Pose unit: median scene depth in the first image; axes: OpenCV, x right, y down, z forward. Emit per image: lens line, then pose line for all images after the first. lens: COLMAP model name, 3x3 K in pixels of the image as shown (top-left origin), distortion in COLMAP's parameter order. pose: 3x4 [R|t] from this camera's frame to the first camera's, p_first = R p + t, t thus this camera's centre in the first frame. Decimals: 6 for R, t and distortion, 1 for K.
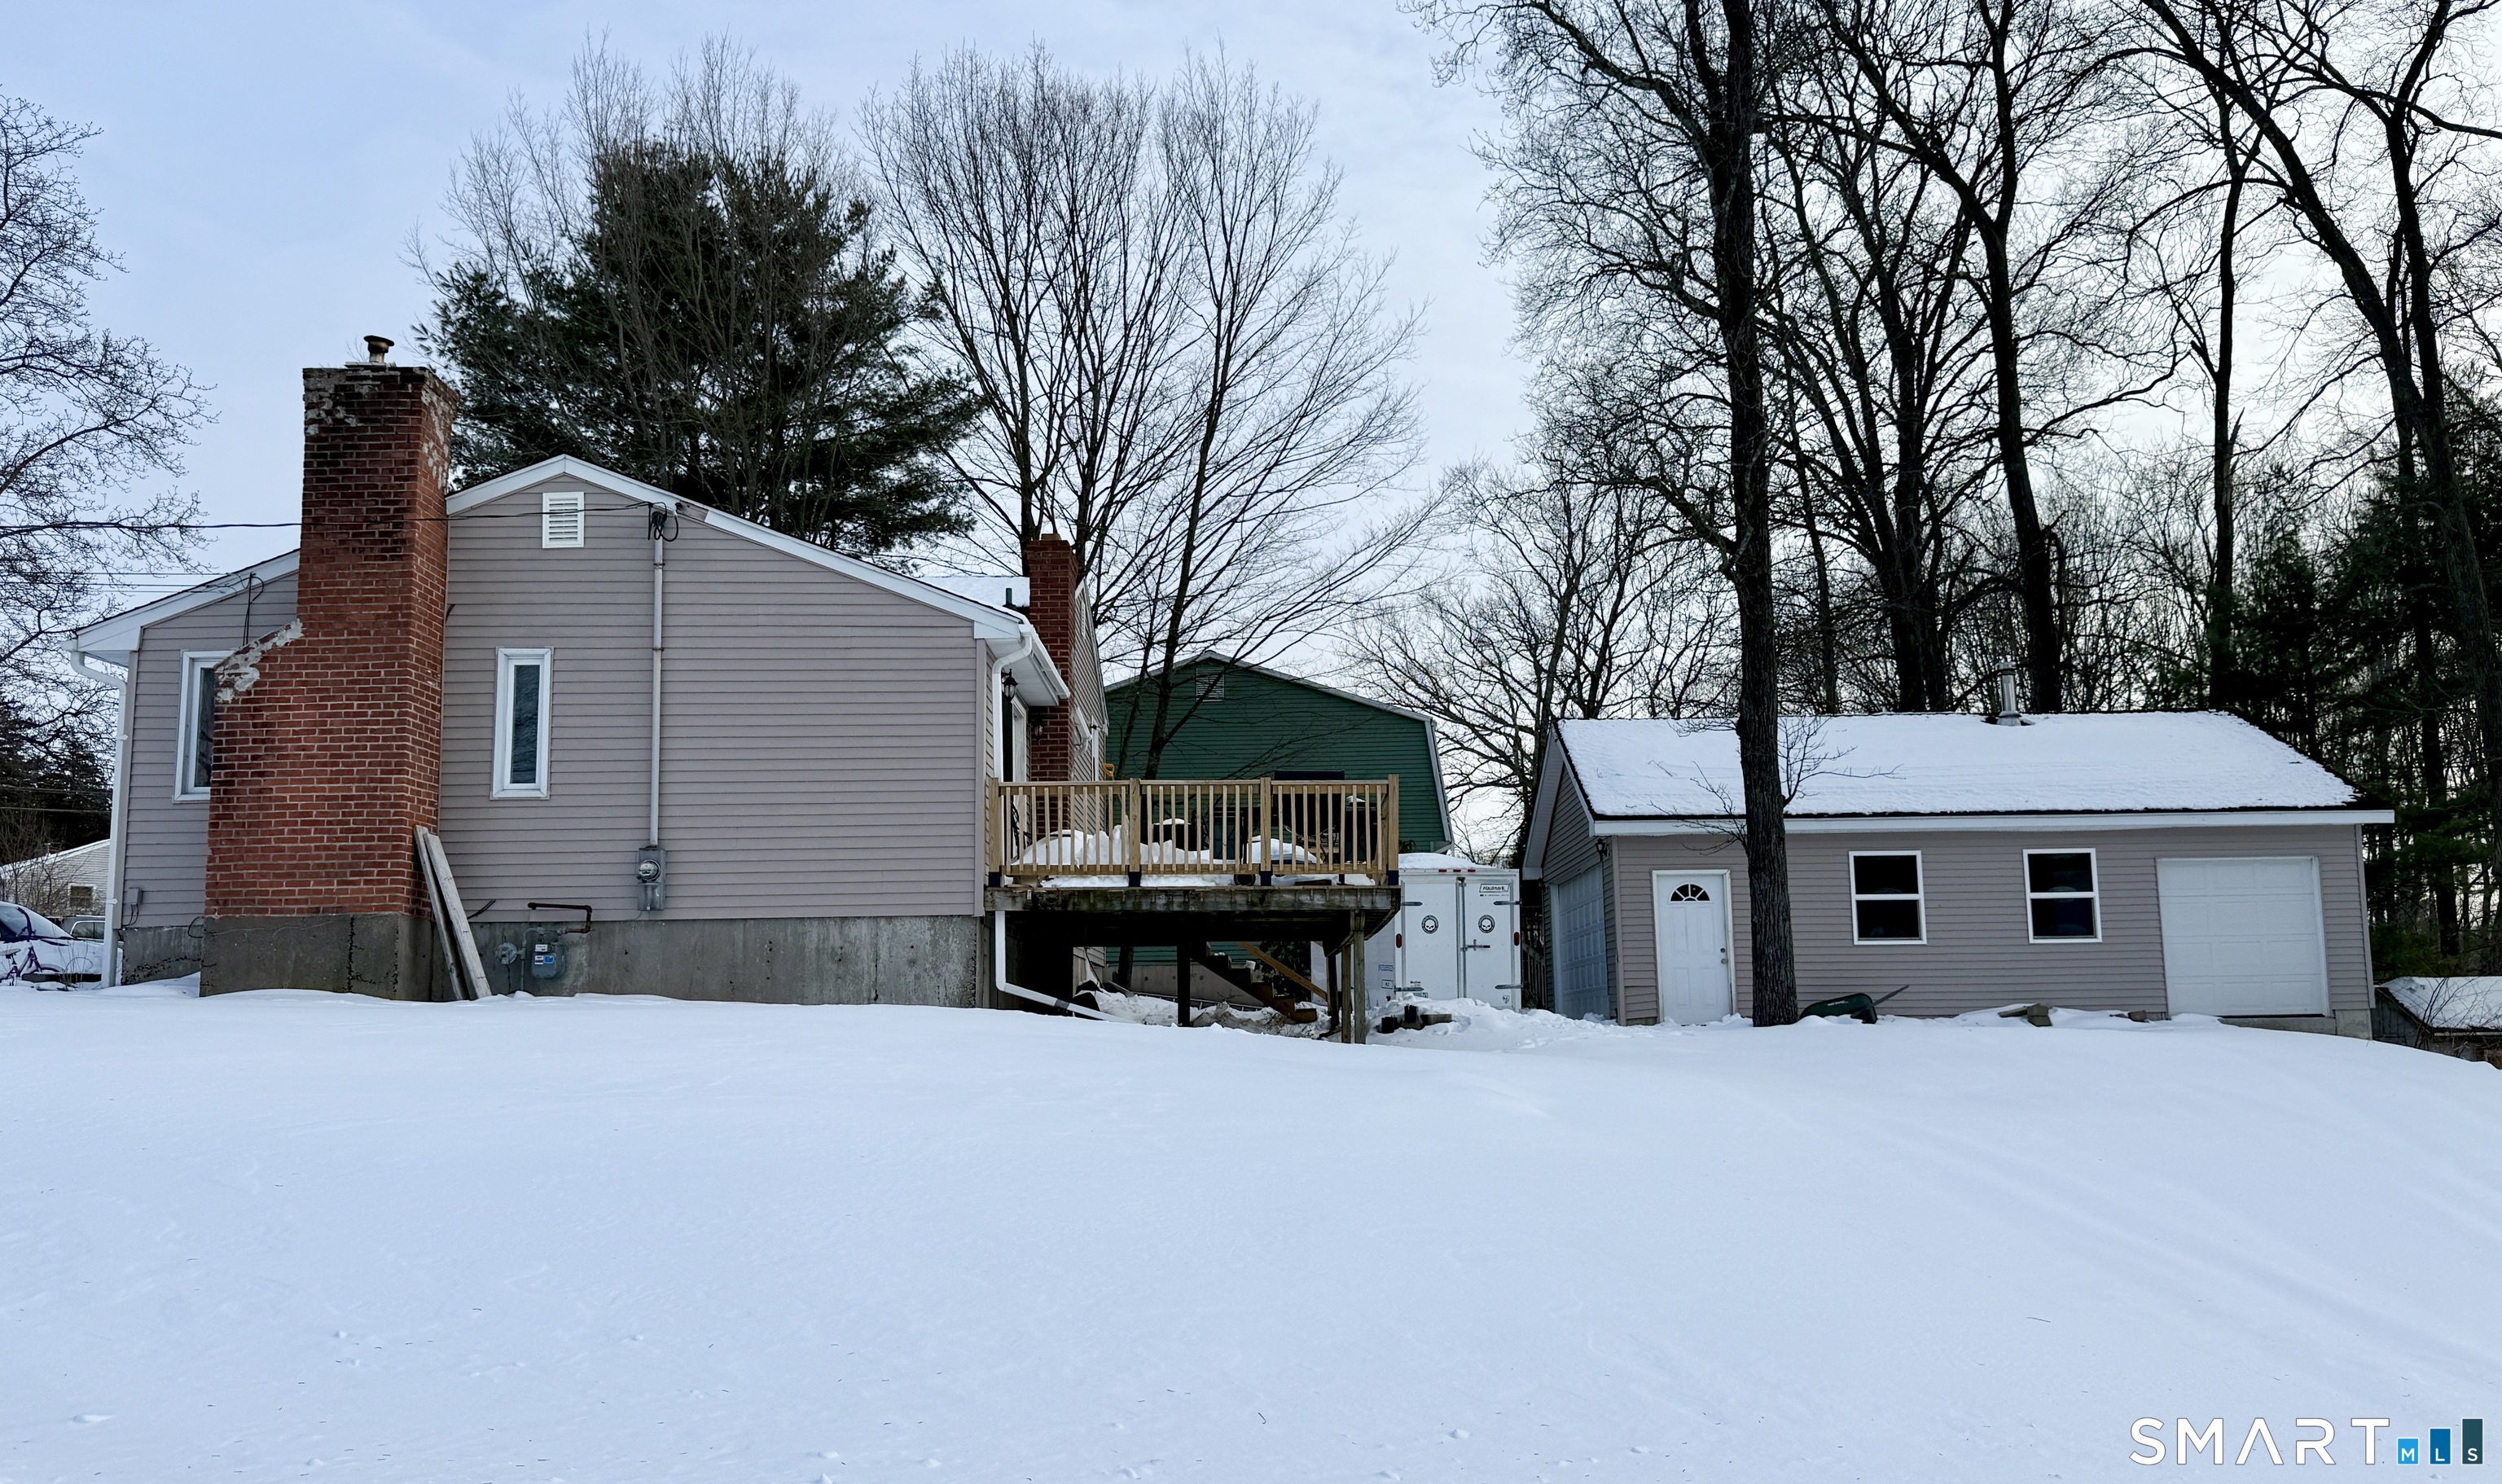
lens RADIAL K [[1951.6, 0, 1259.6], [0, 1951.6, 740.1], [0, 0, 1]] dist [0.075854, -0.036652]
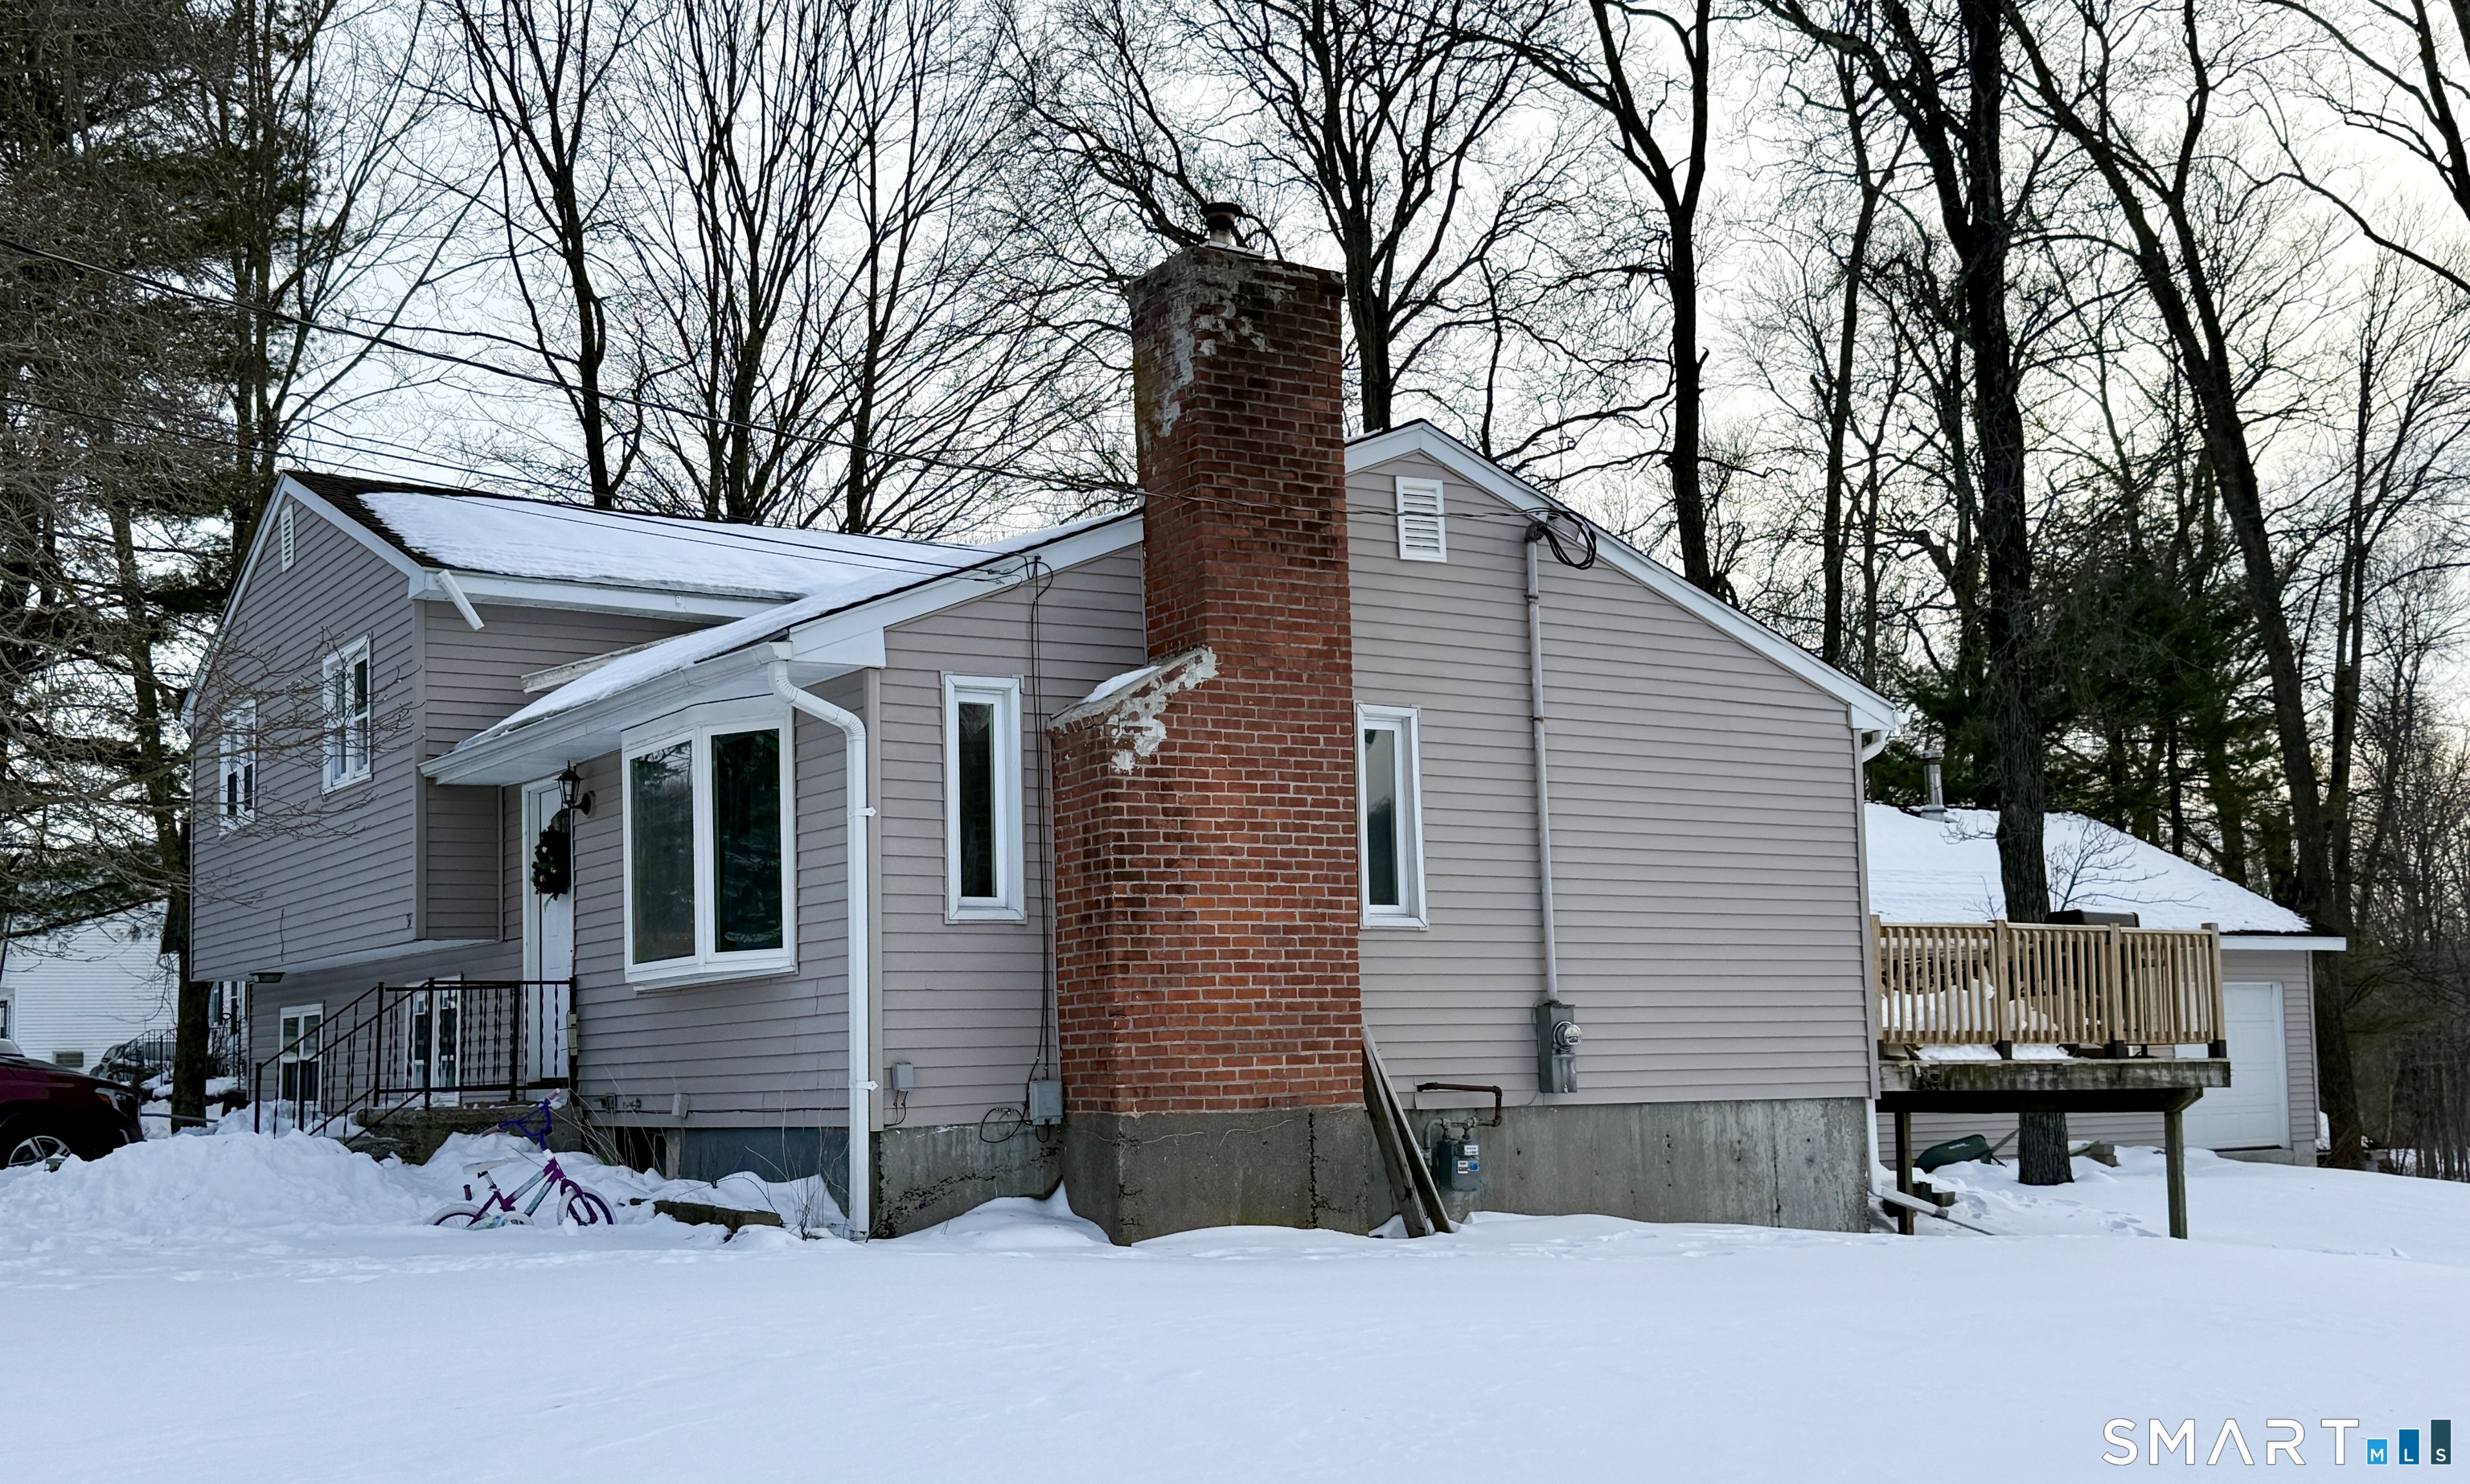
lens RADIAL K [[2590.0, 0, 1266.6], [0, 2590.0, 822.4], [0, 0, 1]] dist [0.118929, 0.000000]
pose [[0.843799, 0.046262, 0.534661, -0.883806], [-0.070101, 0.997243, 0.024345, -0.025357], [-0.532061, -0.058022, 0.844716, 0.269239]]
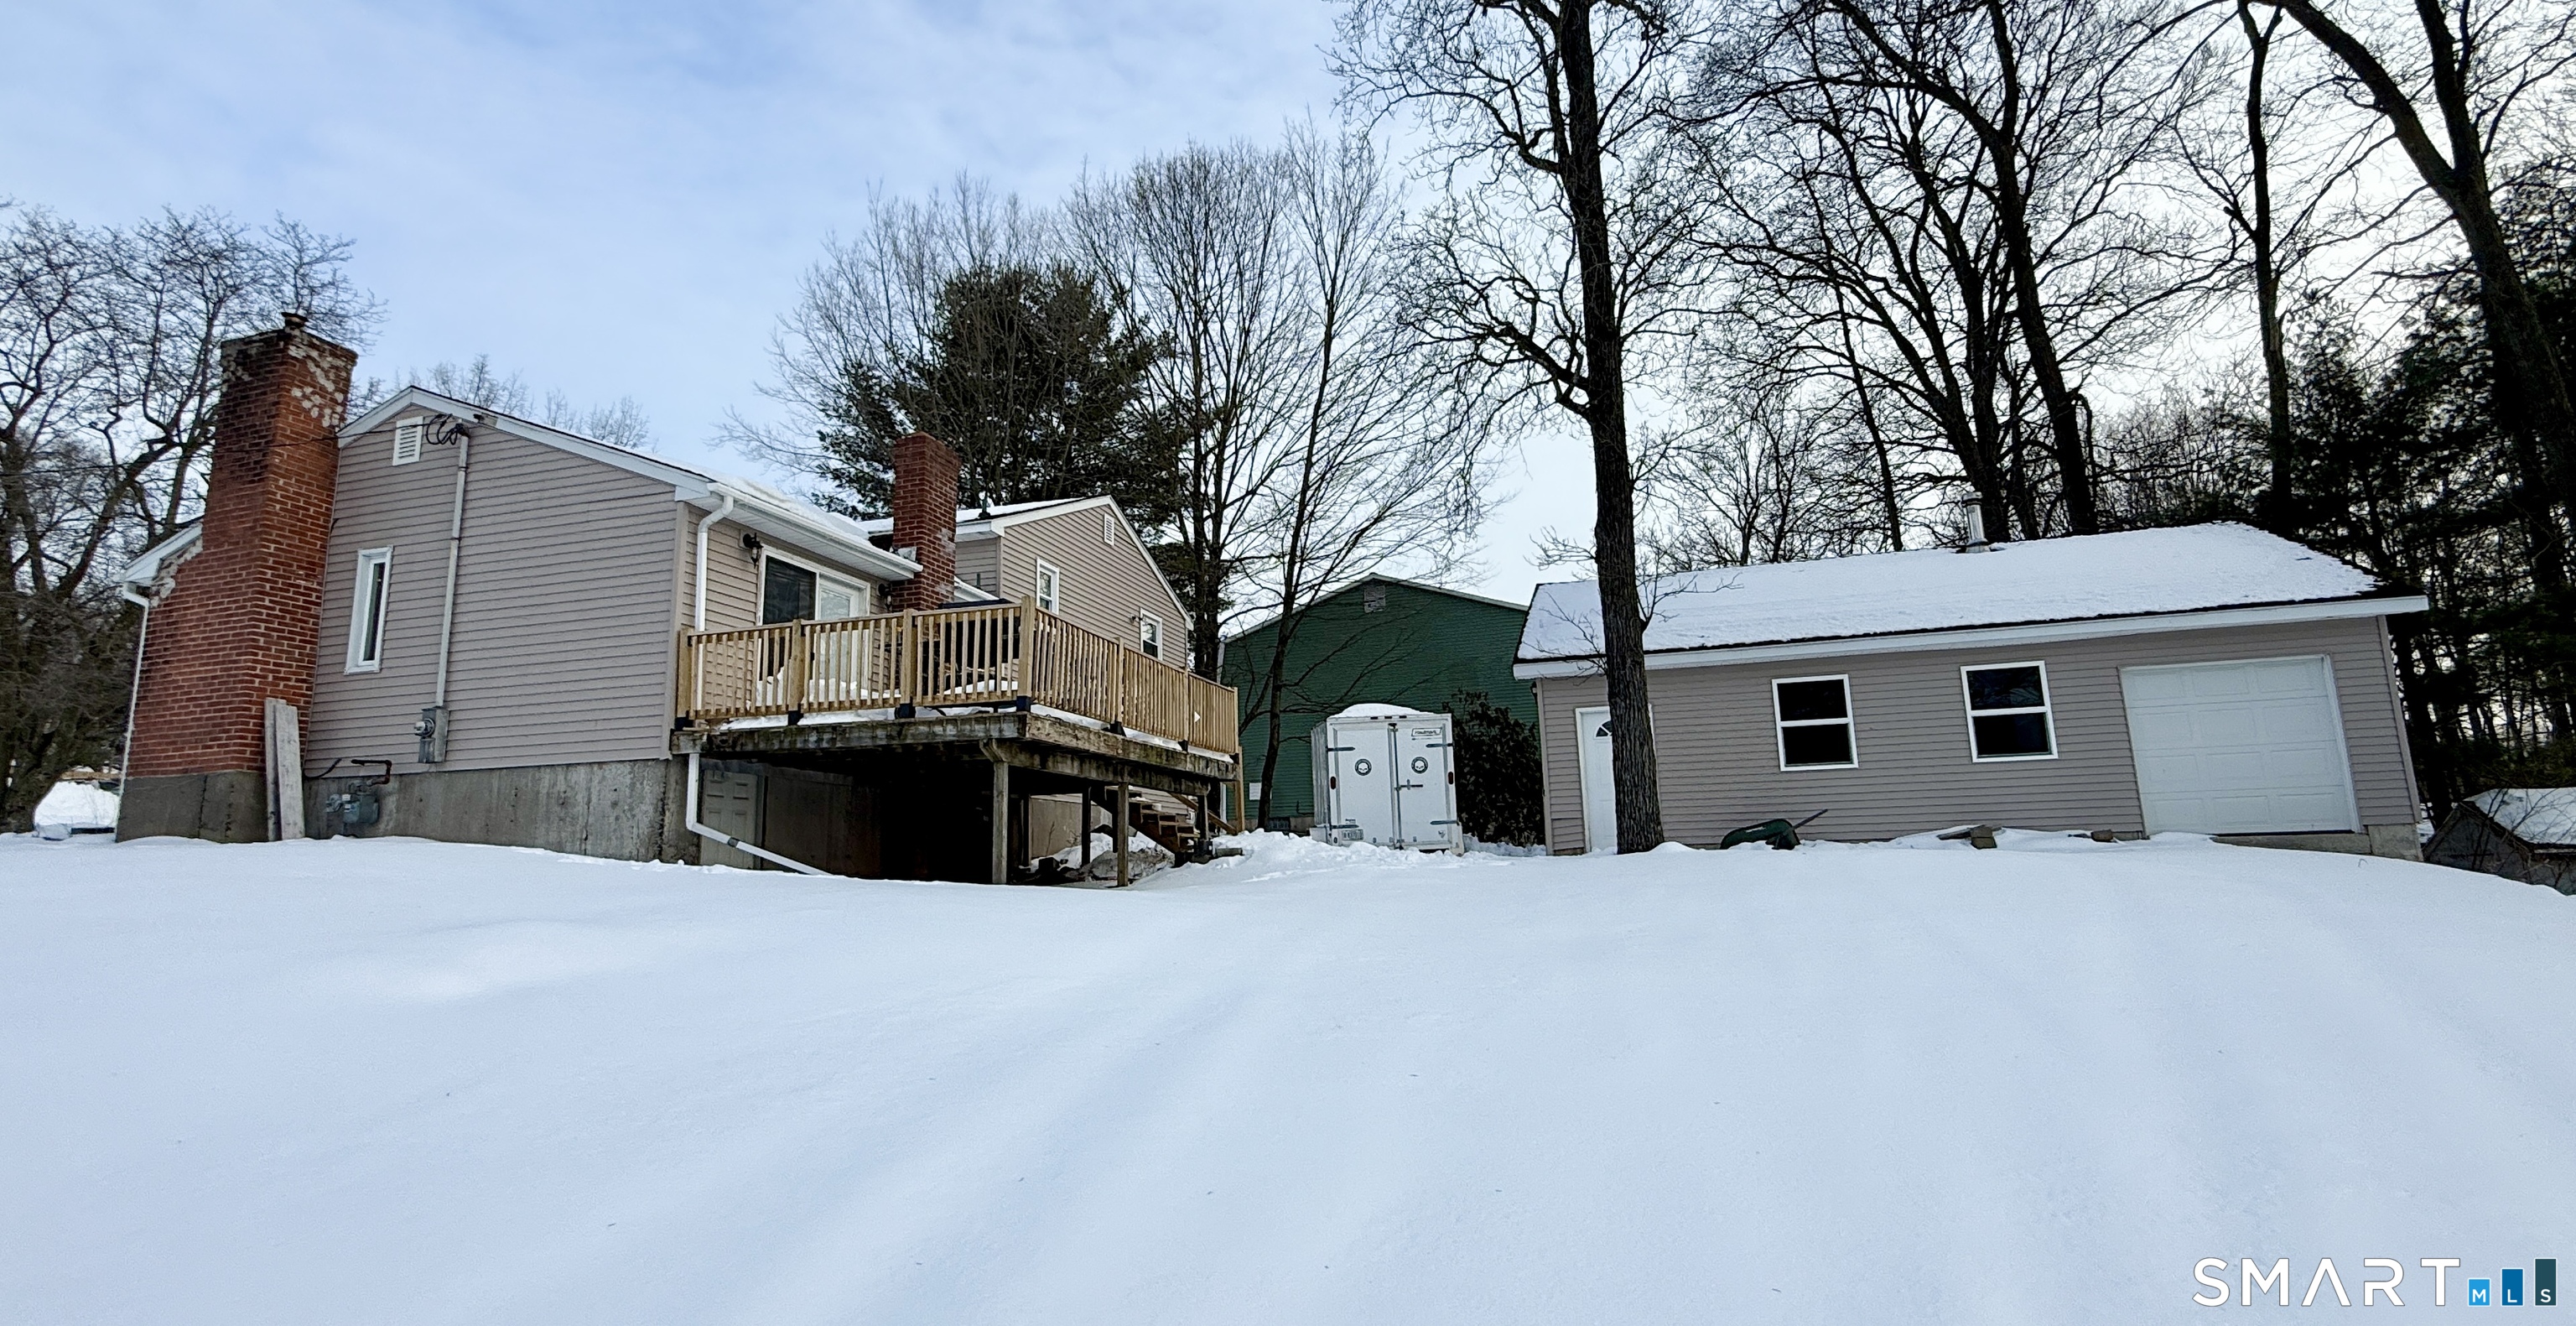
lens RADIAL K [[1194.4, 0, 1267.5], [0, 1194.4, 642.6], [0, 0, 1]] dist [0.000953, 0.003465]
pose [[0.945284, -0.067657, -0.319157, 0.369417], [0.056475, 0.997426, -0.044173, 0.073370], [0.321324, 0.023731, 0.946672, 0.488604]]
